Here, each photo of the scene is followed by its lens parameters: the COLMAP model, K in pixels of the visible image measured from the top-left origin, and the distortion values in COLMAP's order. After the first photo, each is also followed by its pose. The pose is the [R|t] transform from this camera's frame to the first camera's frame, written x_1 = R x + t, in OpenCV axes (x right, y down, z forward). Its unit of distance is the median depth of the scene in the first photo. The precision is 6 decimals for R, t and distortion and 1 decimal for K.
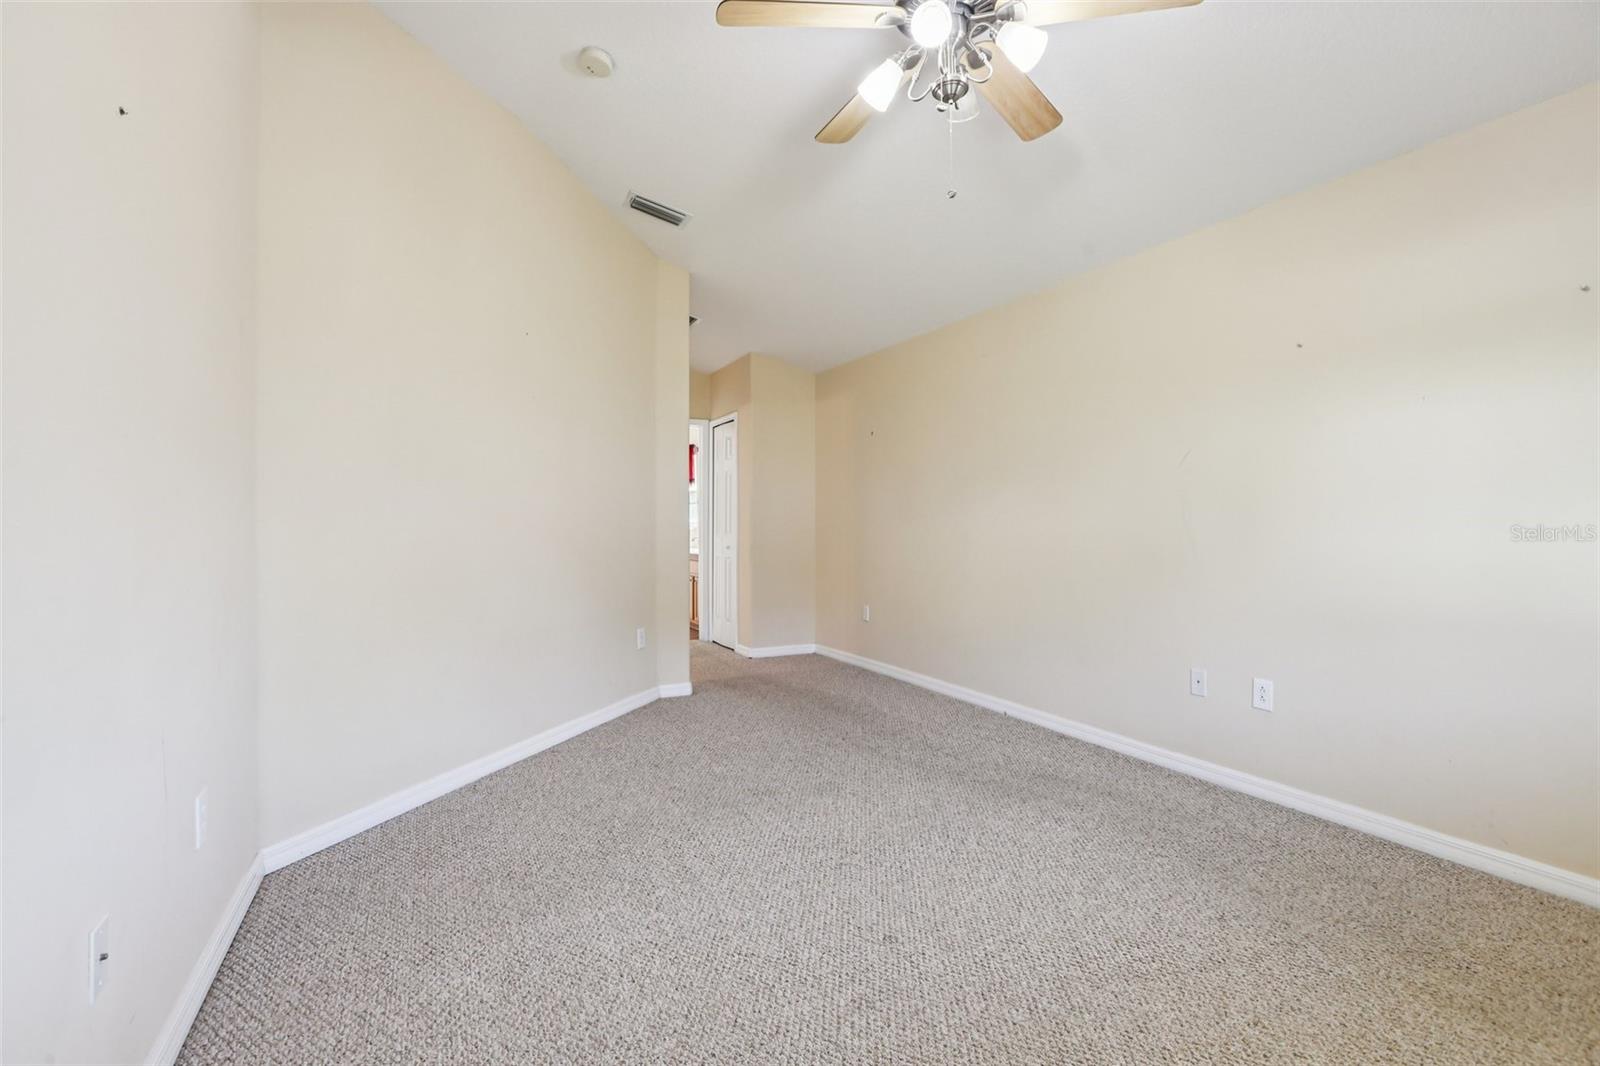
lens RADIAL K [[723.8, 0, 795.7], [0, 723.8, 522.0], [0, 0, 1]] dist [-0.056374, 0.016791]
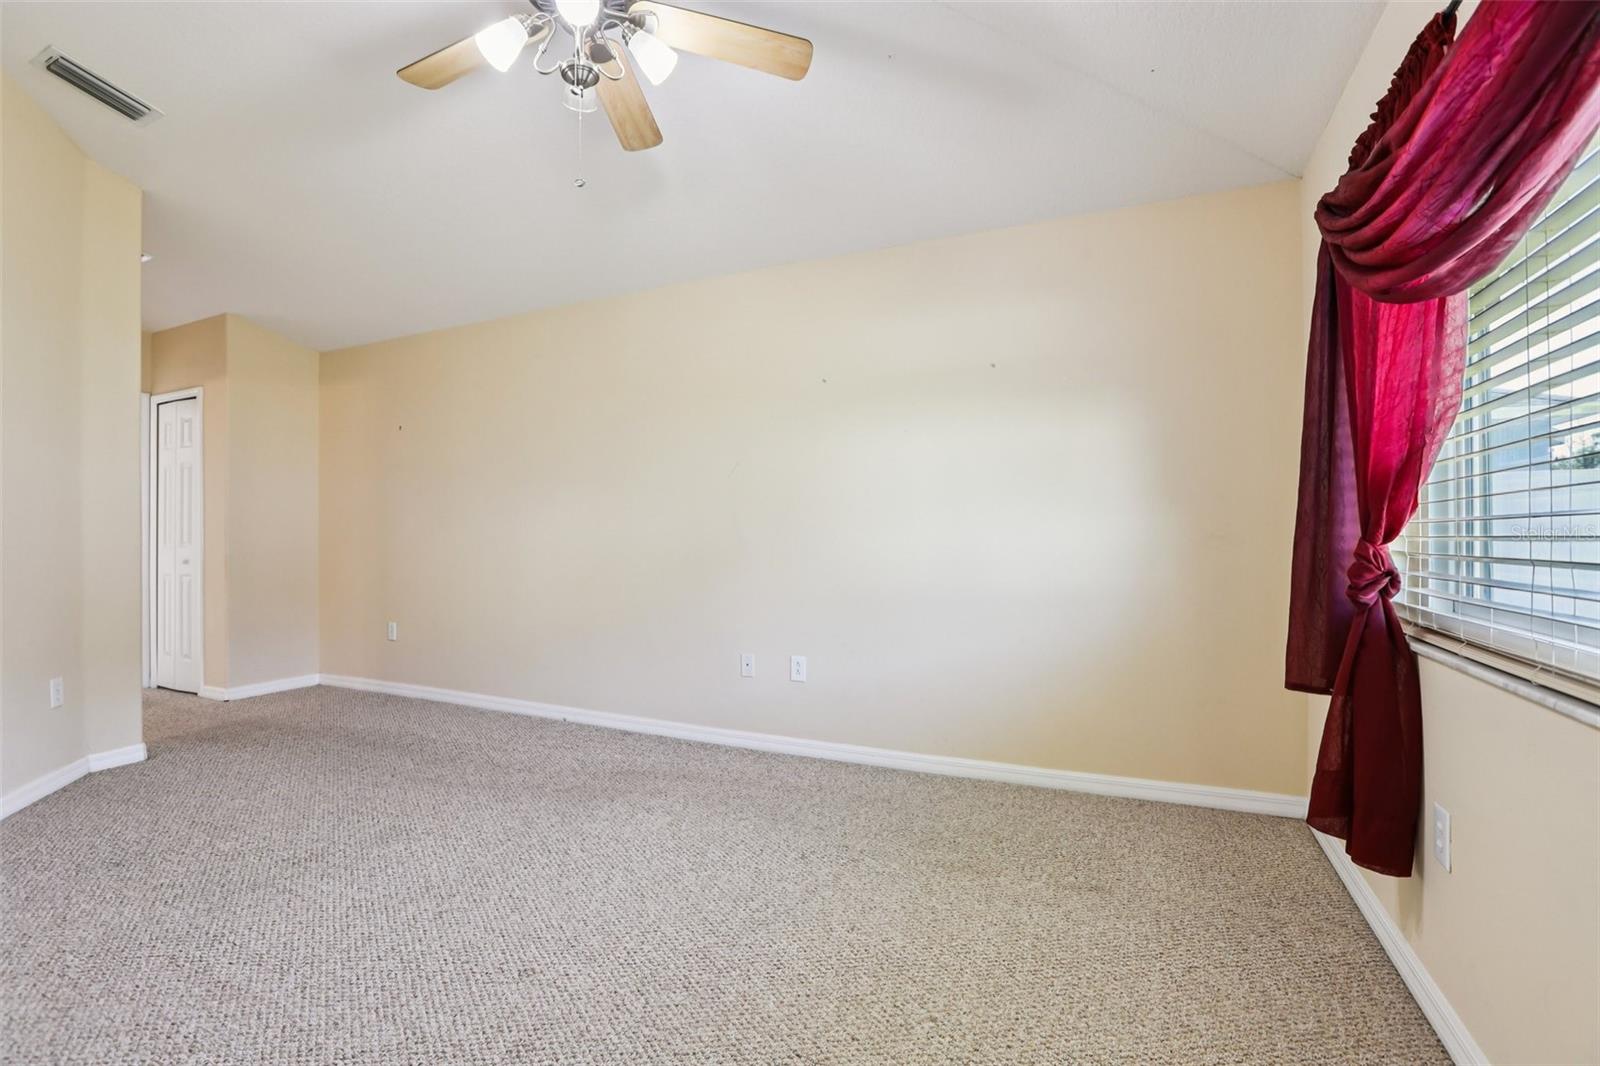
lens RADIAL K [[716.4, 0, 800.0], [0, 716.4, 533.0], [0, 0, 1]] dist [-0.071821, 0.024359]
pose [[0.779114, -0.003495, 0.626873, -0.099351], [0.002379, 0.999994, 0.002618, 0.009821], [-0.626878, -0.000548, 0.779117, 0.050165]]
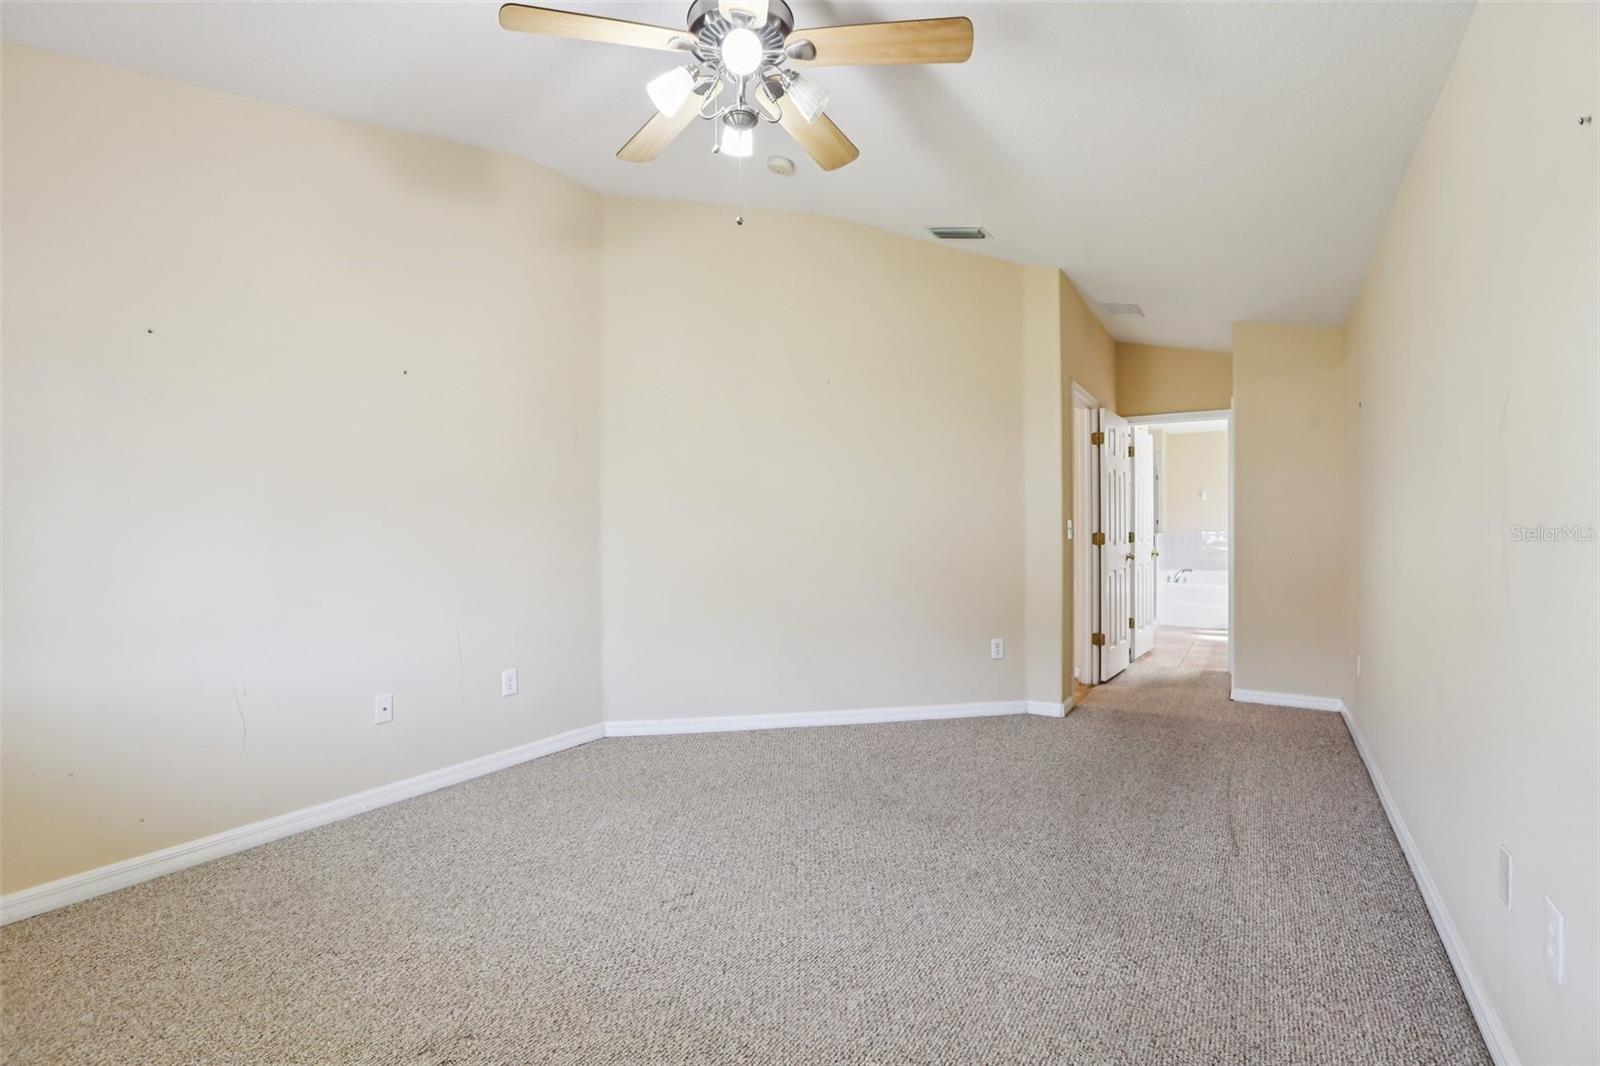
lens RADIAL K [[716.4, 0, 800.0], [0, 716.4, 533.0], [0, 0, 1]] dist [-0.071821, 0.024359]
pose [[0.519529, 0.007847, -0.854417, 0.773498], [-0.001218, 0.999964, 0.008443, -0.015060], [0.854452, -0.003346, 0.519519, 0.378953]]
